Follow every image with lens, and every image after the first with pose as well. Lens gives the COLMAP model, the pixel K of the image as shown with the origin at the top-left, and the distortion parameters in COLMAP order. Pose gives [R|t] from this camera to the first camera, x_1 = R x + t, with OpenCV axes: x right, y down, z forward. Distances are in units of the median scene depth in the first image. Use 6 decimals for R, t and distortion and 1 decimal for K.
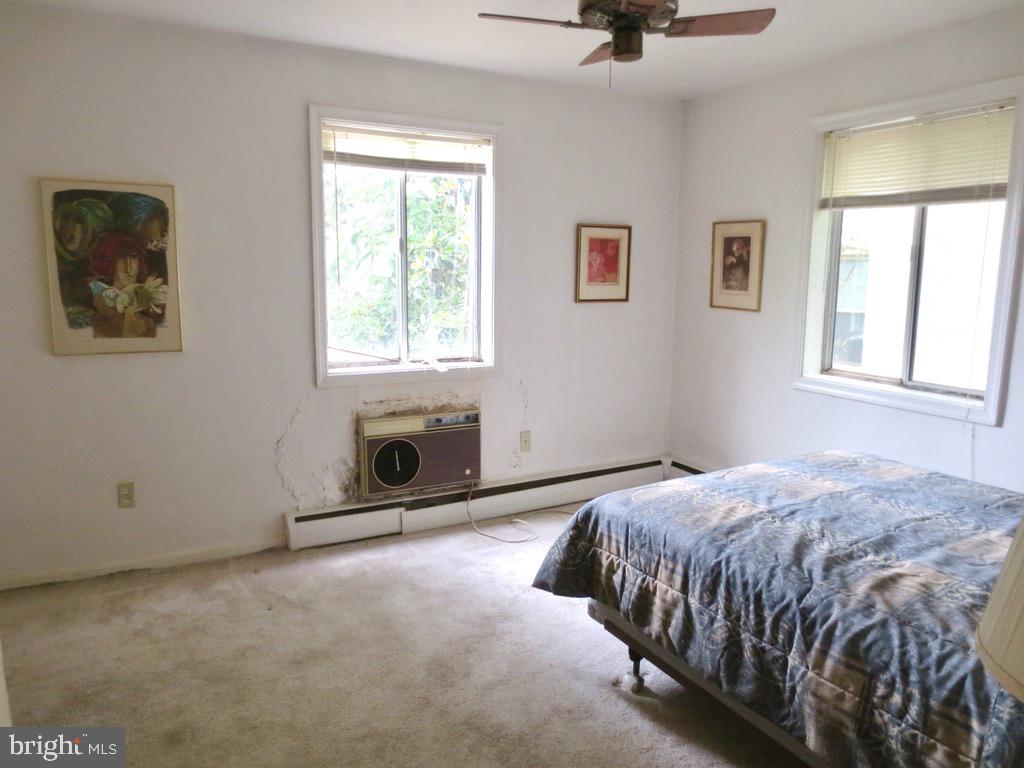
lens RADIAL K [[734.5, 0, 510.2], [0, 734.5, 383.9], [0, 0, 1]] dist [-0.031002, 0.012925]
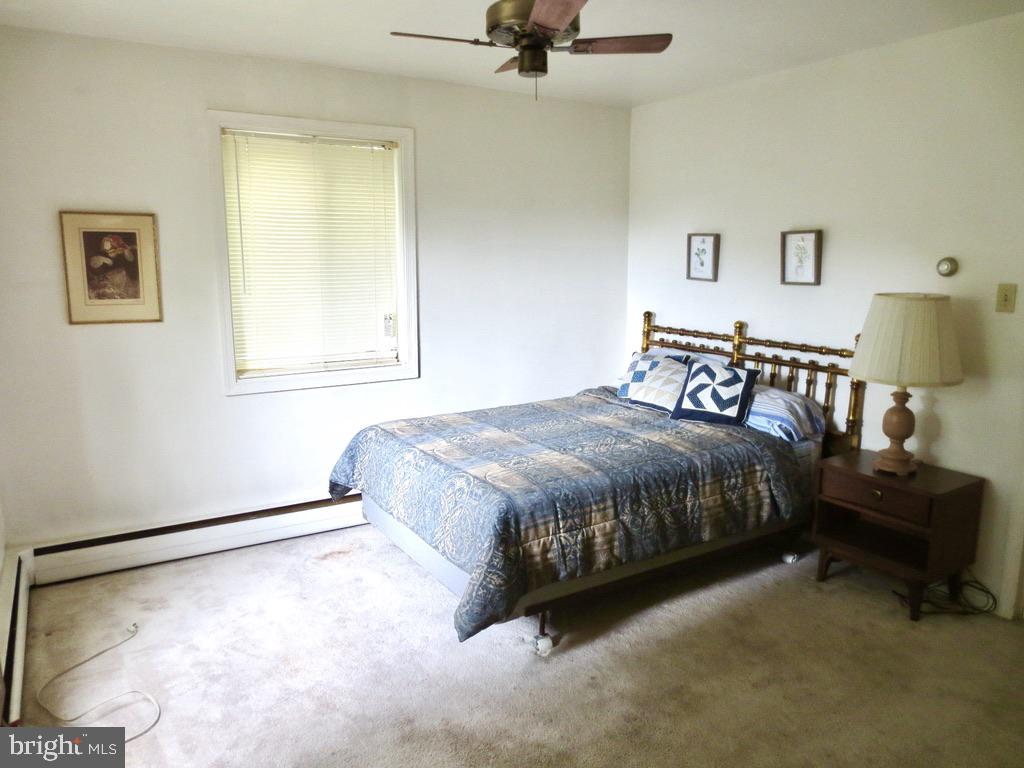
lens RADIAL K [[734.5, 0, 510.8], [0, 734.5, 381.7], [0, 0, 1]] dist [-0.031002, 0.012925]
pose [[-0.078074, -0.168320, 0.982636, -0.895425], [0.160971, 0.970583, 0.179045, -0.194564], [-0.983866, 0.172154, -0.048682, 1.081942]]
